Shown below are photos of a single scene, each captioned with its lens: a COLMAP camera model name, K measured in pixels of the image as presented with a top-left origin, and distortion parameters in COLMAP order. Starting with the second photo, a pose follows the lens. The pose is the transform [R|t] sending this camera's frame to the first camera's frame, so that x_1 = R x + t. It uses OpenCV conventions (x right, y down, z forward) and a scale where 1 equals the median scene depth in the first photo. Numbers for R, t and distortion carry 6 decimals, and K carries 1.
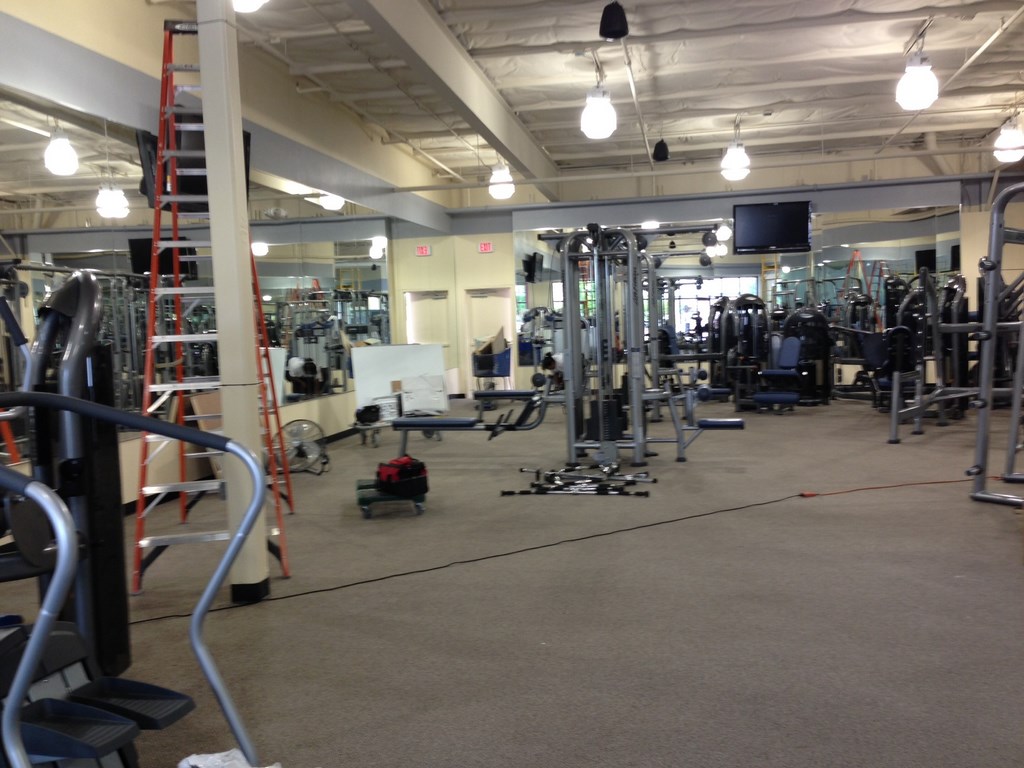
lens RADIAL K [[943.7, 0, 517.9], [0, 943.7, 383.3], [0, 0, 1]] dist [0.062113, 0.000000]
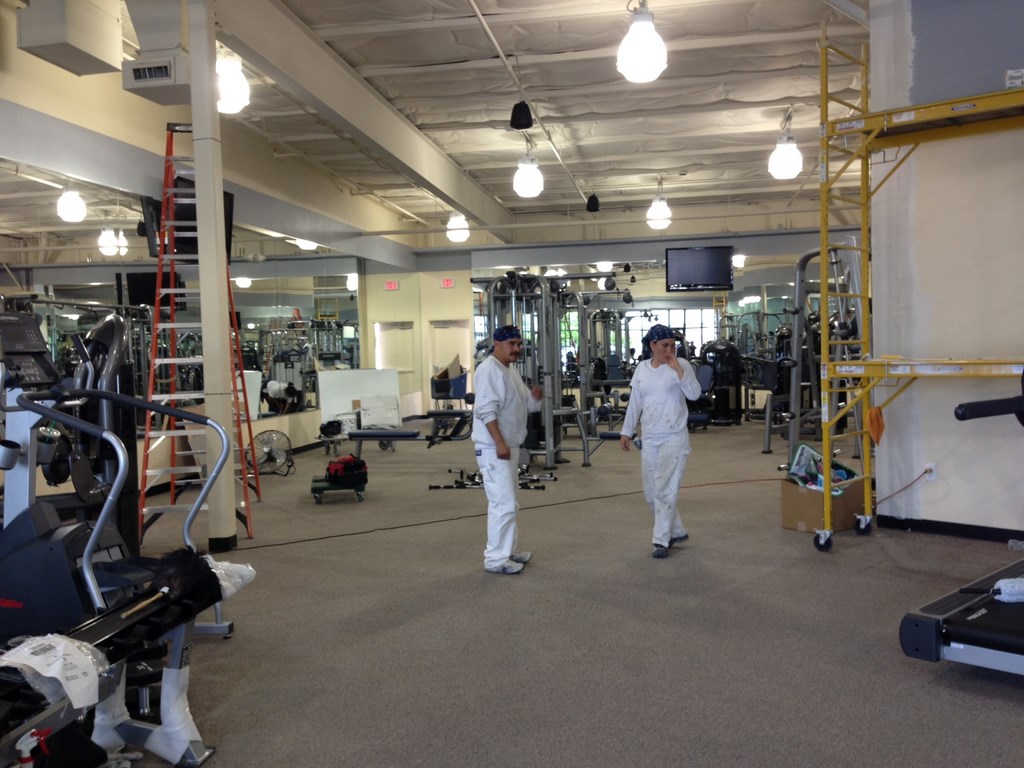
lens RADIAL K [[943.7, 0, 517.1], [0, 943.7, 375.9], [0, 0, 1]] dist [0.062113, 0.000000]
pose [[0.999894, 0.007137, 0.012699, 0.054188], [-0.006651, 0.999258, -0.037926, 0.010449], [-0.012960, 0.037837, 0.999200, -0.168700]]
